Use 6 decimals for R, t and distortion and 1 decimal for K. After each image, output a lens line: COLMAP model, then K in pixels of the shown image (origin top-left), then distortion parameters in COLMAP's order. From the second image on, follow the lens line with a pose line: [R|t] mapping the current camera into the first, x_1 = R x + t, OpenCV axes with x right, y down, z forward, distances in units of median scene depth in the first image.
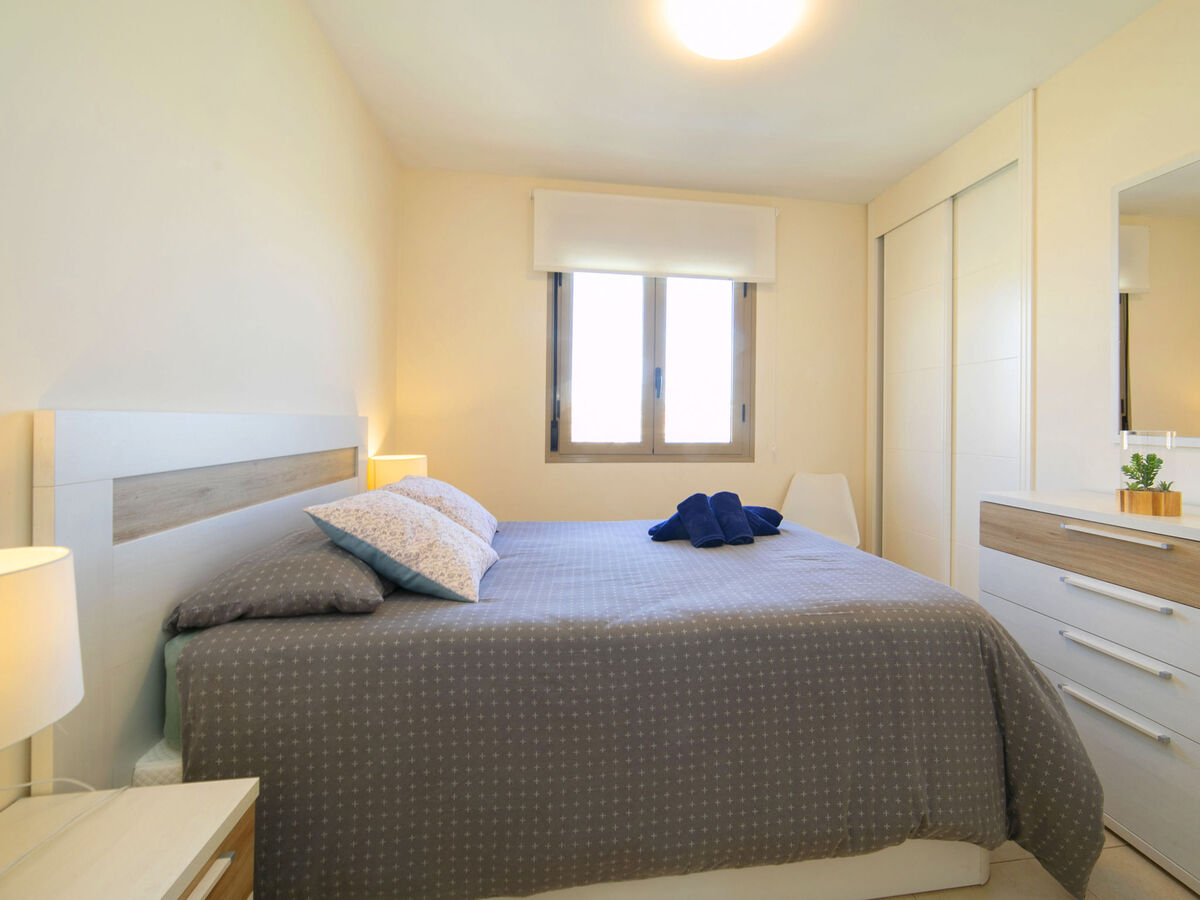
lens RADIAL K [[531.5, 0, 618.2], [0, 531.5, 422.6], [0, 0, 1]] dist [-0.003906, 0.001690]
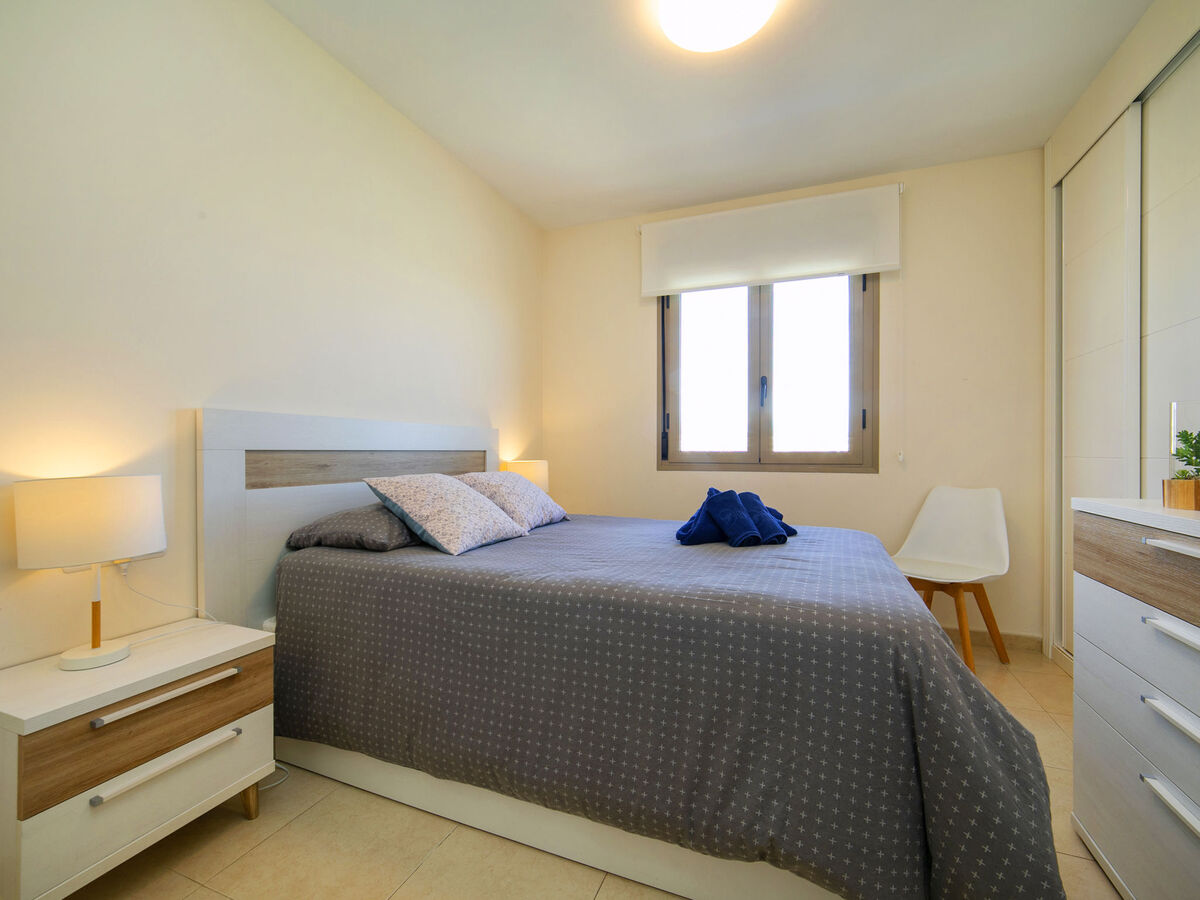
lens RADIAL K [[491.2, 0, 604.9], [0, 491.2, 451.3], [0, 0, 1]] dist [-0.004172, 0.000415]
pose [[0.872349, -0.006327, -0.488842, 0.635085], [0.005848, 0.999980, -0.002505, 0.090428], [0.488848, -0.000674, 0.872369, 0.137459]]
